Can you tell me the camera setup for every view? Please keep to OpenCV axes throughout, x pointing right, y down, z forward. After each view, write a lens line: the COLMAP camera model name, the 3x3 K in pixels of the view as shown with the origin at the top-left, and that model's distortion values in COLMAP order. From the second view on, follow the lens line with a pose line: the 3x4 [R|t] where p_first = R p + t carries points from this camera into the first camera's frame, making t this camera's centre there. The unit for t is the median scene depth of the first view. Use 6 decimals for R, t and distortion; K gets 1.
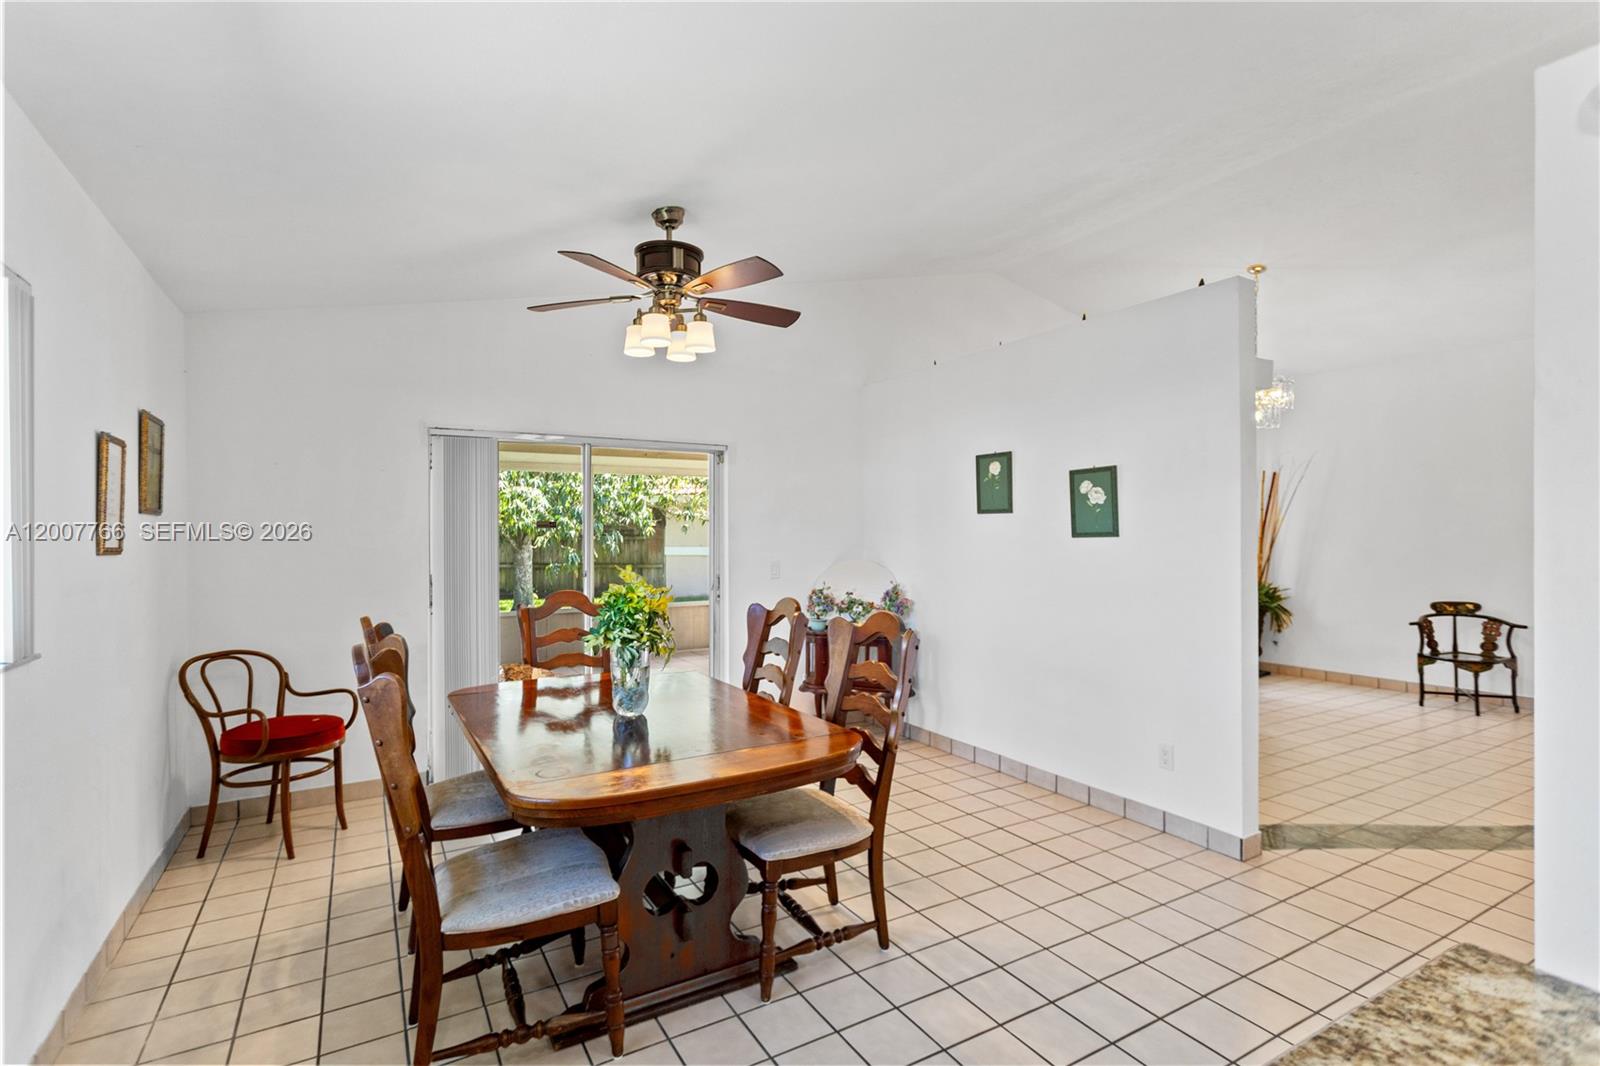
lens RADIAL K [[761.3, 0, 791.1], [0, 761.3, 530.6], [0, 0, 1]] dist [0.000495, 0.000337]
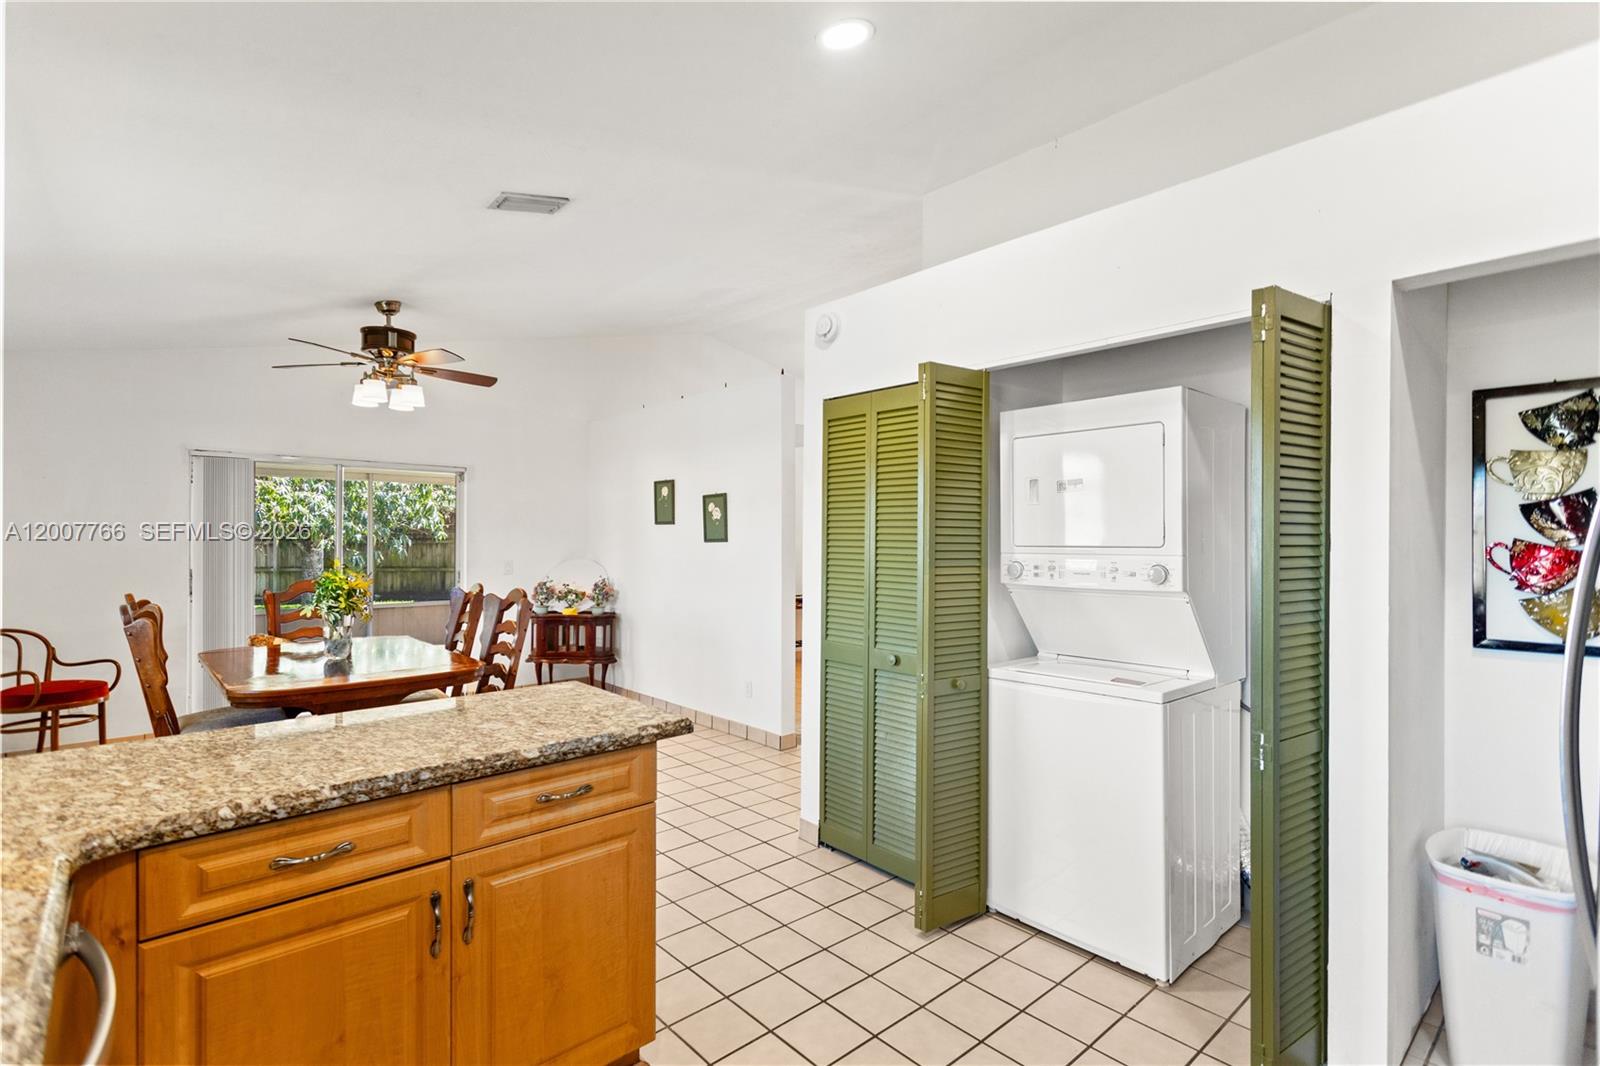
lens RADIAL K [[765.8, 0, 803.5], [0, 765.8, 534.6], [0, 0, 1]] dist [0.000856, 0.001826]
pose [[0.977789, 0.008451, 0.209421, 0.262789], [-0.007793, 0.999962, -0.003965, -0.000935], [-0.209447, 0.002245, 0.977818, -0.469893]]
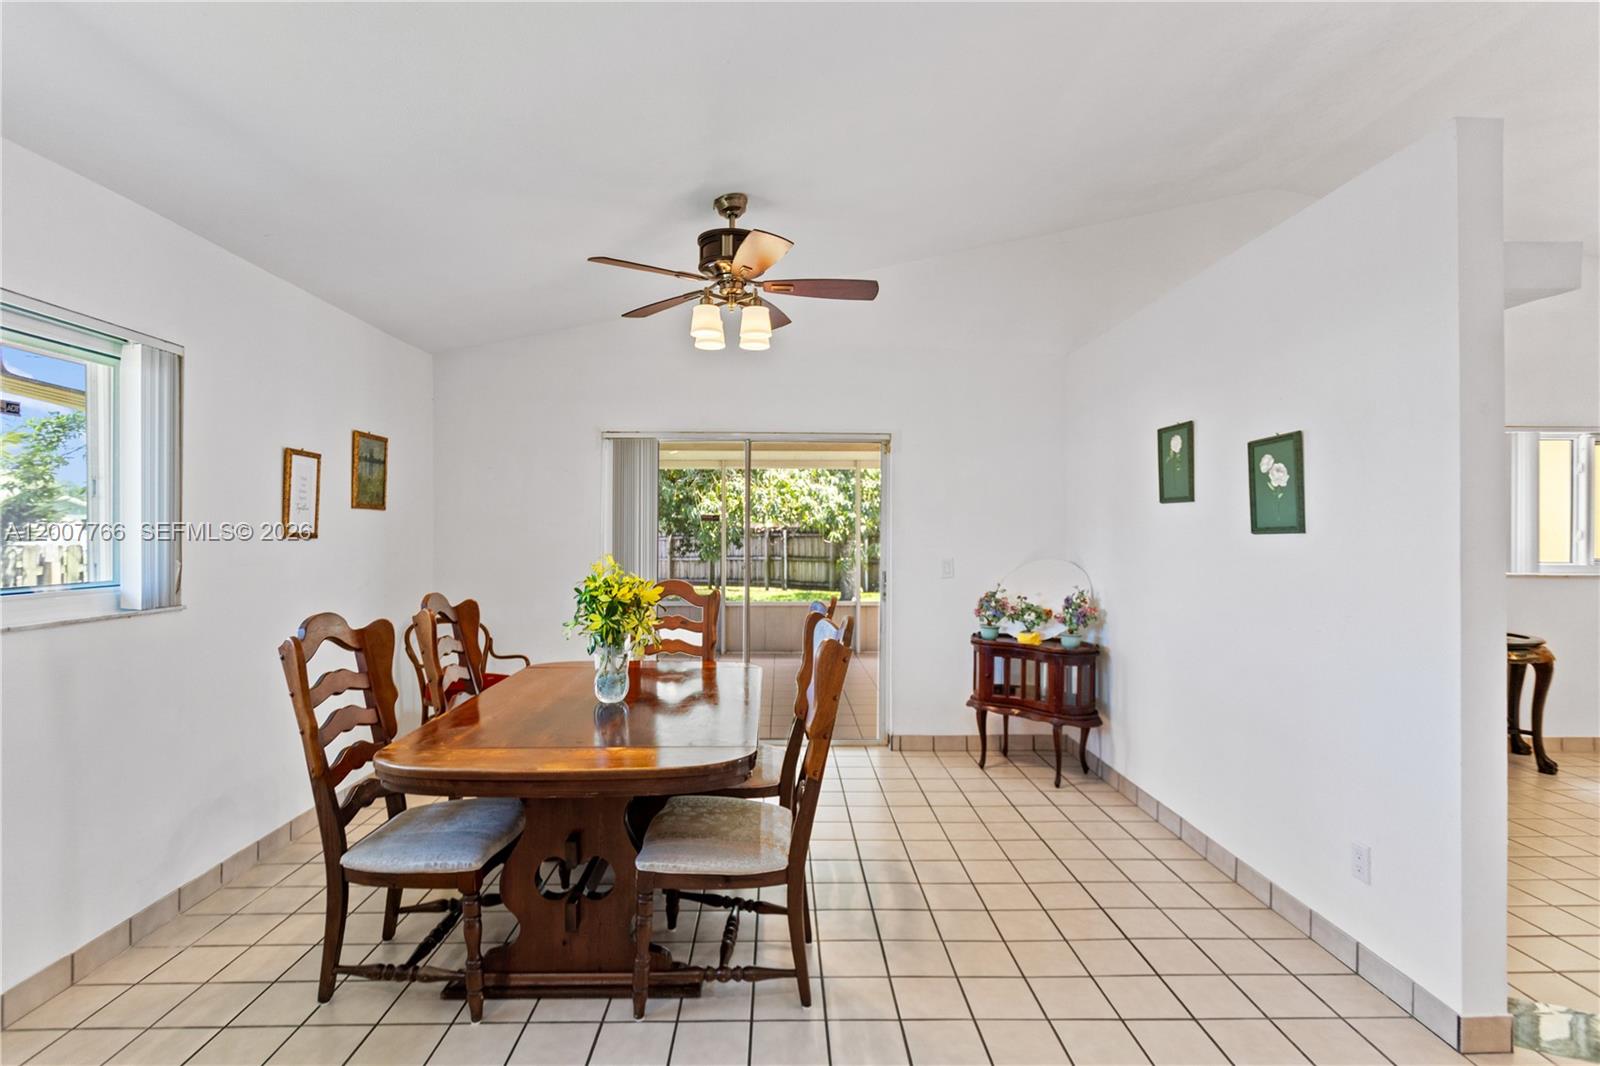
lens RADIAL K [[762.5, 0, 793.0], [0, 762.5, 526.0], [0, 0, 1]] dist [-0.000255, -0.000494]
pose [[0.874393, 0.003842, -0.485202, 0.356838], [-0.005325, 0.999984, -0.001679, 0.005437], [0.485188, 0.004052, 0.874400, 0.160095]]
